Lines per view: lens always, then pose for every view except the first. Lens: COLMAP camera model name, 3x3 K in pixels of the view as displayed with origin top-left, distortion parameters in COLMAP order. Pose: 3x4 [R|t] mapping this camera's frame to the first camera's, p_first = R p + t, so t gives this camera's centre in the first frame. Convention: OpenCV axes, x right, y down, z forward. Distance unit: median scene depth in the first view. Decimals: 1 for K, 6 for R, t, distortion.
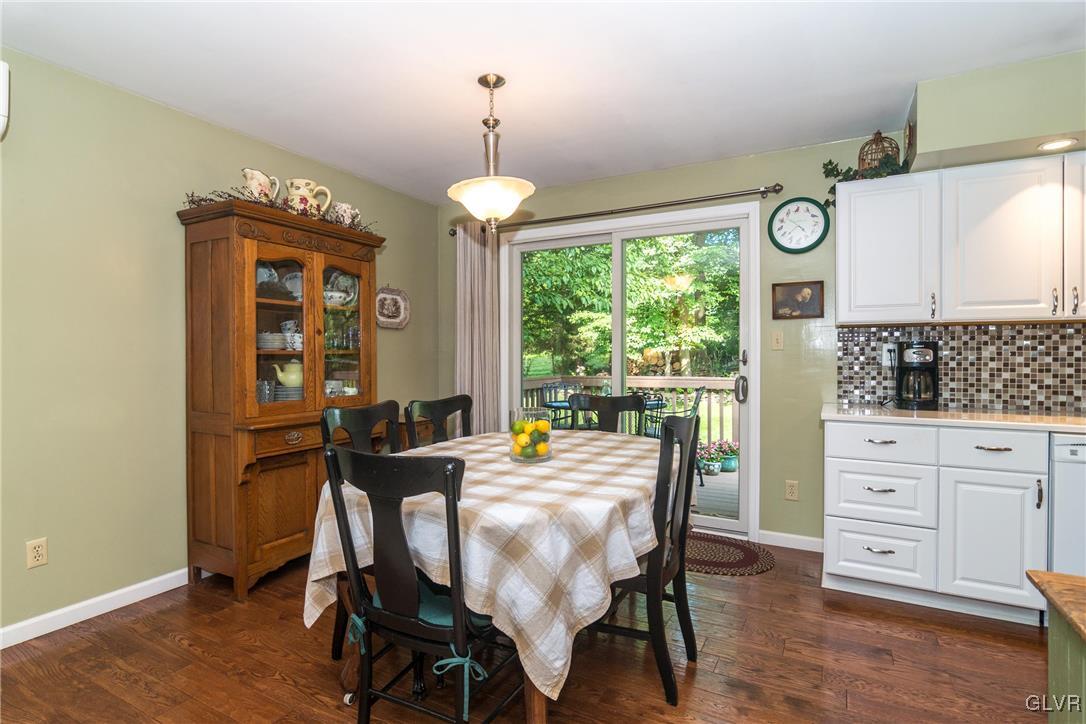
lens RADIAL K [[556.5, 0, 544.8], [0, 556.5, 355.2], [0, 0, 1]] dist [-0.003800, -0.000790]
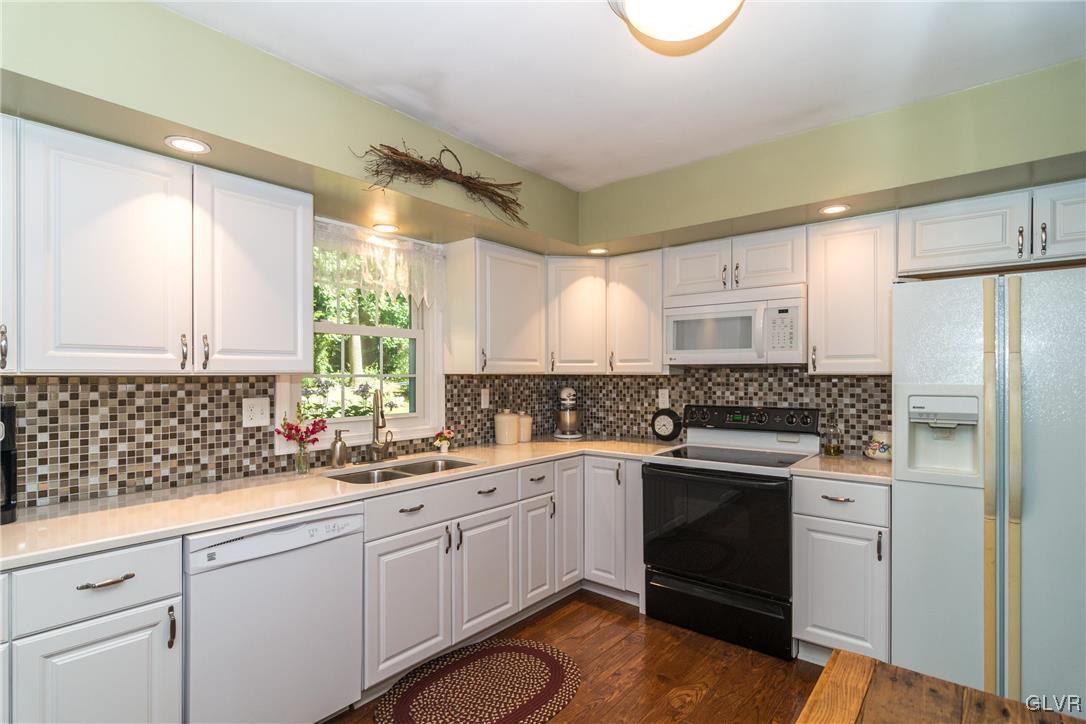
lens RADIAL K [[531.8, 0, 507.3], [0, 531.8, 377.4], [0, 0, 1]] dist [0.001229, 0.000325]
pose [[0.238215, -0.003962, 0.971204, 0.272205], [0.003256, 0.999989, 0.003281, -0.055021], [-0.971207, 0.002381, 0.238225, 0.341072]]
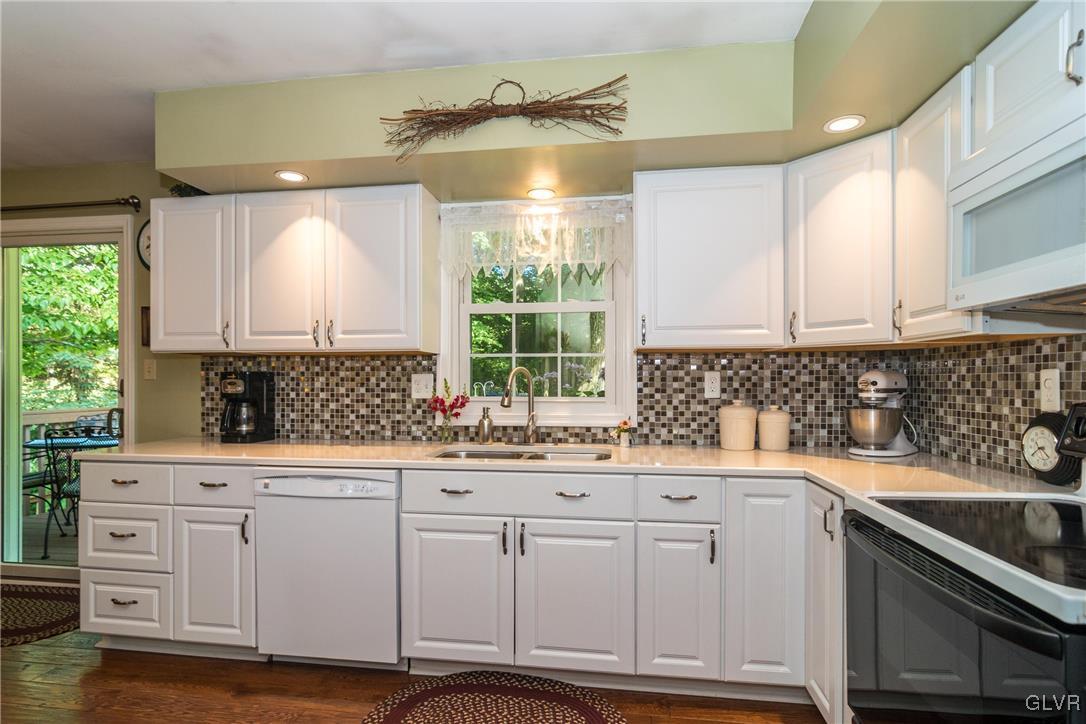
lens RADIAL K [[523.8, 0, 564.0], [0, 523.8, 382.8], [0, 0, 1]] dist [-0.000824, 0.000218]
pose [[0.935688, 0.000108, 0.352828, 0.881142], [-0.001417, 0.999993, 0.003452, -0.009743], [-0.352825, -0.003730, 0.935682, -0.050351]]
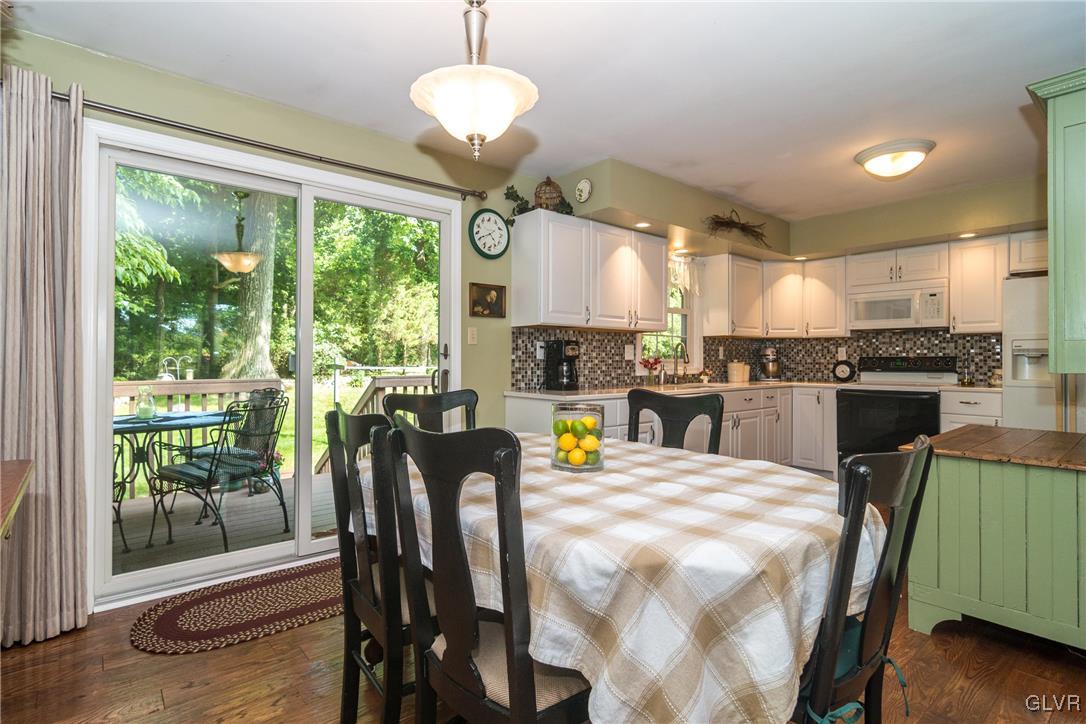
lens RADIAL K [[527.3, 0, 522.1], [0, 527.3, 359.2], [0, 0, 1]] dist [-0.002702, 0.001519]
pose [[0.382750, 0.004714, 0.923840, -0.572625], [-0.000617, 0.999988, -0.004847, 0.027709], [-0.923852, 0.001285, 0.382748, 0.610073]]
